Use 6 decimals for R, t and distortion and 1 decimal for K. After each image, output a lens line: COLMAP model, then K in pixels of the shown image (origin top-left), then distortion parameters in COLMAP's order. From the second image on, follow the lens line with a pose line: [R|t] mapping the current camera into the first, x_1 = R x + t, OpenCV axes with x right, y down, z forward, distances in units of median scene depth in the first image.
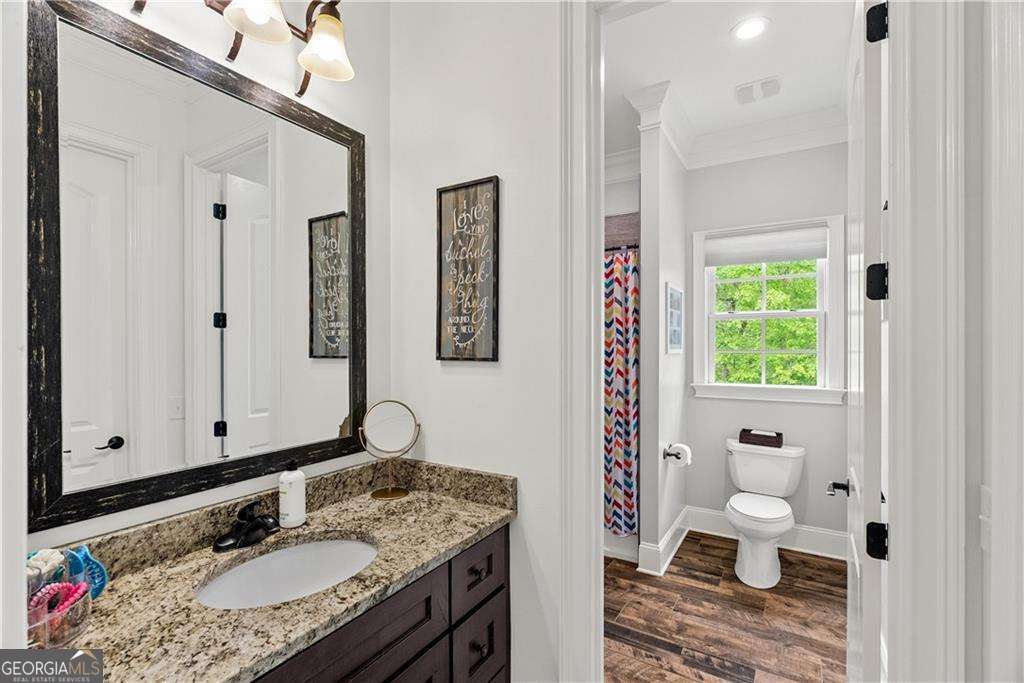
lens RADIAL K [[468.5, 0, 507.2], [0, 468.5, 342.8], [0, 0, 1]] dist [0.001157, -0.000110]
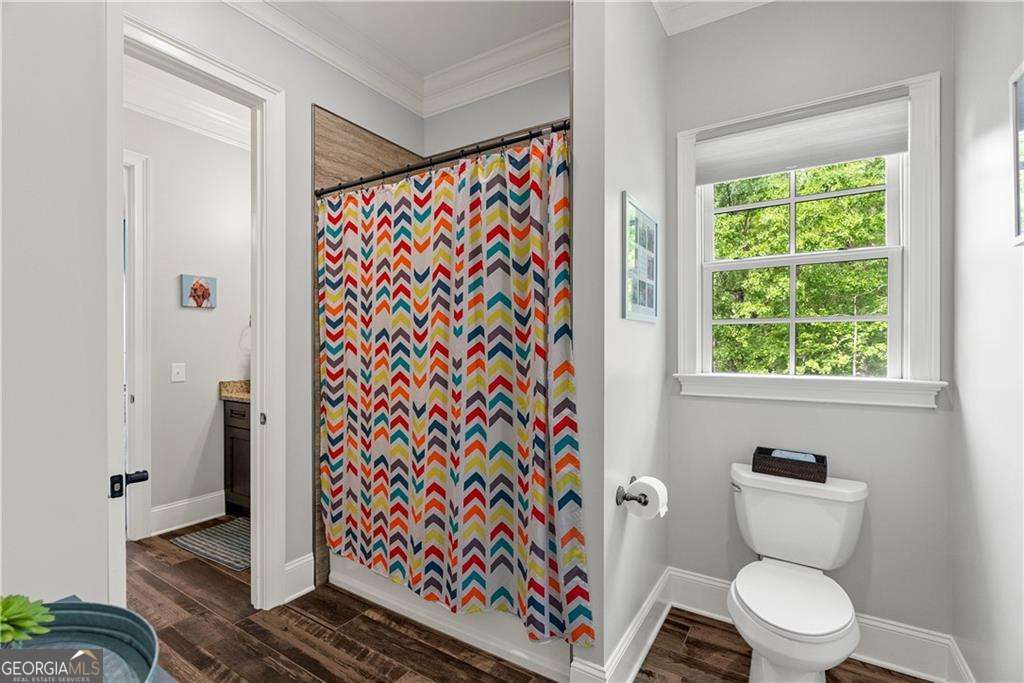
lens RADIAL K [[463.2, 0, 517.6], [0, 463.2, 339.2], [0, 0, 1]] dist [-0.000363, -0.000484]
pose [[0.999998, -0.001313, -0.001395, 0.206792], [0.001304, 0.999980, -0.006269, 0.050440], [0.001403, 0.006267, 0.999979, 0.427694]]
